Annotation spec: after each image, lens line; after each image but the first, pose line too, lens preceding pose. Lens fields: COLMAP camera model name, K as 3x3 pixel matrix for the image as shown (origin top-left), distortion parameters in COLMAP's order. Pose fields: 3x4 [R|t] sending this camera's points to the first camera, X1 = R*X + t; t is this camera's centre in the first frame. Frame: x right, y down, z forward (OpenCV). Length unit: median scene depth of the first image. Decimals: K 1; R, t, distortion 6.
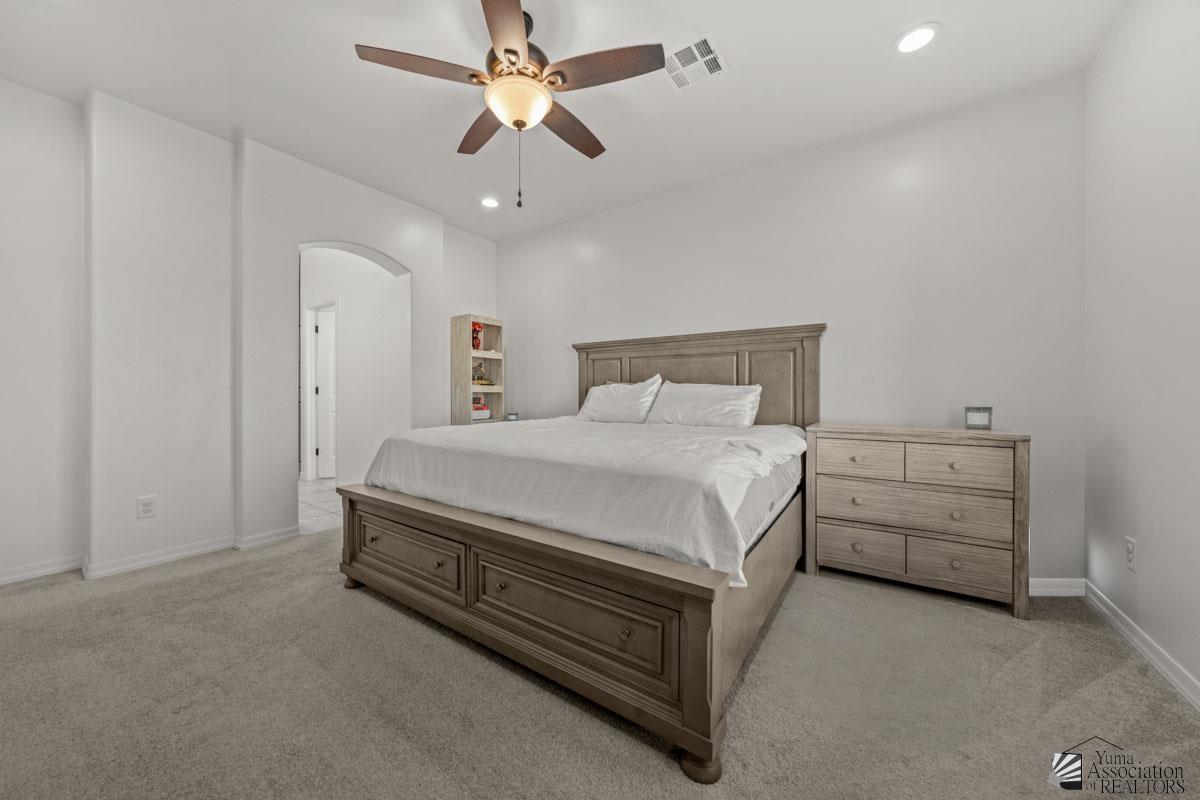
lens RADIAL K [[420.0, 0, 591.1], [0, 420.0, 393.0], [0, 0, 1]] dist [-0.000291, -0.000026]
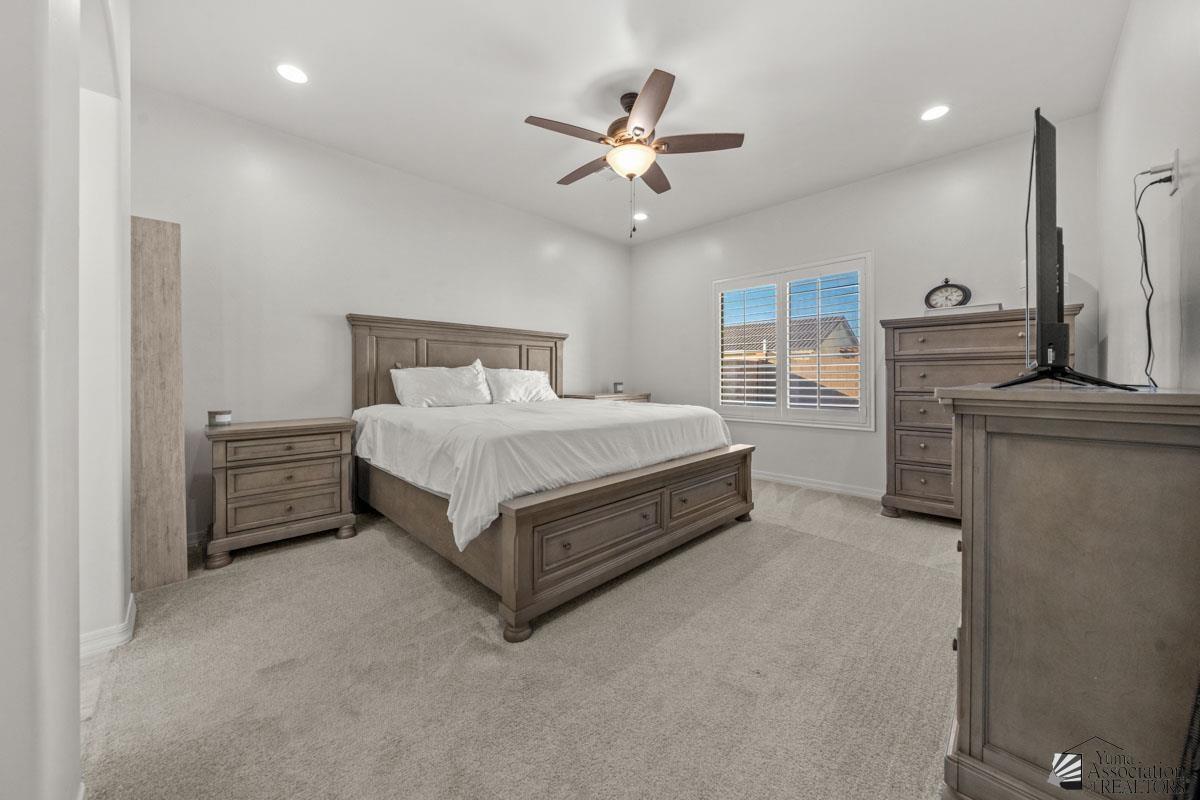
lens RADIAL K [[420.0, 0, 591.1], [0, 420.0, 393.0], [0, 0, 1]] dist [-0.000291, -0.000026]
pose [[0.197558, -0.037345, 0.979580, -1.160512], [0.011079, 0.999295, 0.035862, 0.008295], [-0.980229, 0.003768, 0.197833, 0.681472]]
